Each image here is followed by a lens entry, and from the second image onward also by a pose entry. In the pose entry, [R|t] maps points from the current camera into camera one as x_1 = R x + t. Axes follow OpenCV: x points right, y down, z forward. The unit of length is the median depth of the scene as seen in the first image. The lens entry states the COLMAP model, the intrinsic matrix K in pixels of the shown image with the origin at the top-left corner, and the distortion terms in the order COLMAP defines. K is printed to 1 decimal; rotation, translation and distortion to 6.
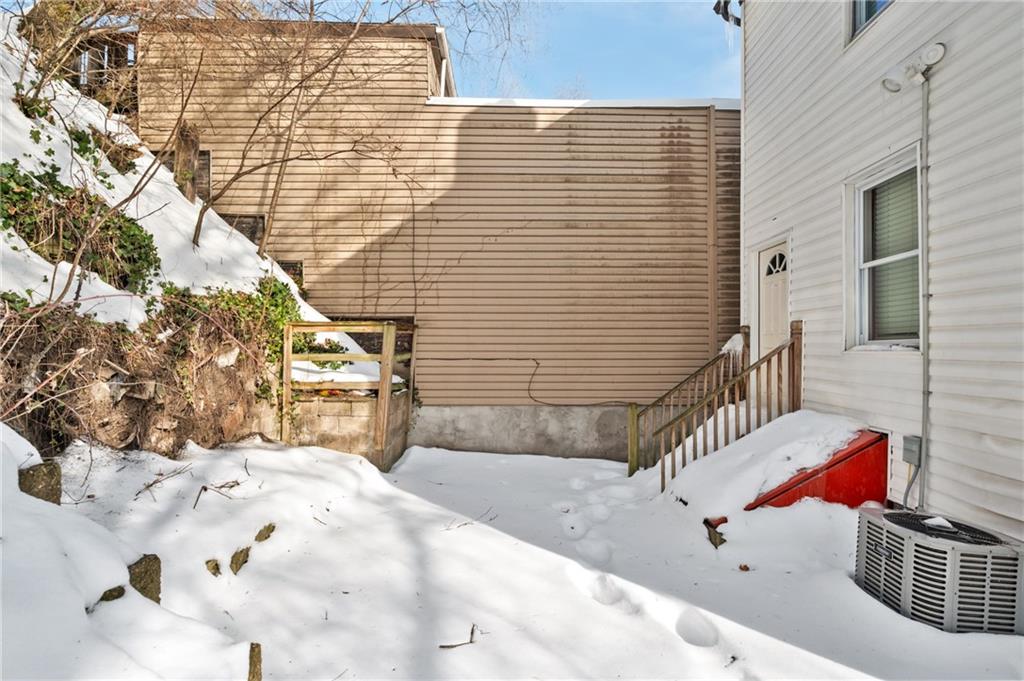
lens RADIAL K [[526.5, 0, 511.2], [0, 526.5, 338.5], [0, 0, 1]] dist [-0.002461, -0.000603]
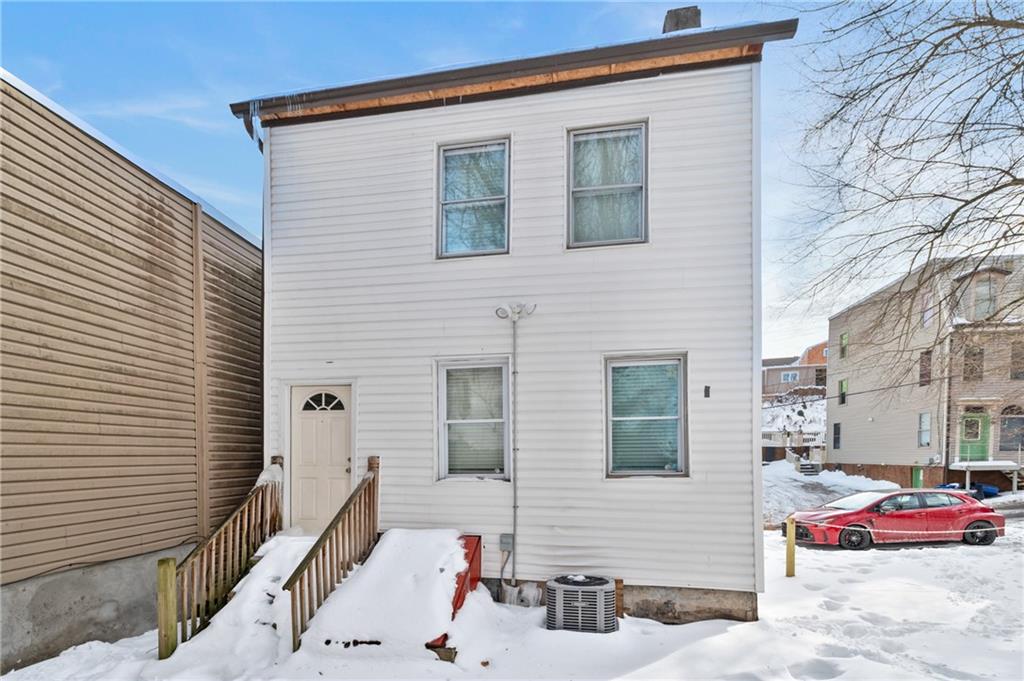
lens RADIAL K [[427.1, 0, 504.1], [0, 427.1, 461.1], [0, 0, 1]] dist [-0.010276, -0.000084]
pose [[0.145535, -0.017166, 0.989204, -0.356196], [-0.013878, 0.999716, 0.019390, -0.043533], [-0.989256, -0.016550, 0.145256, 0.529915]]
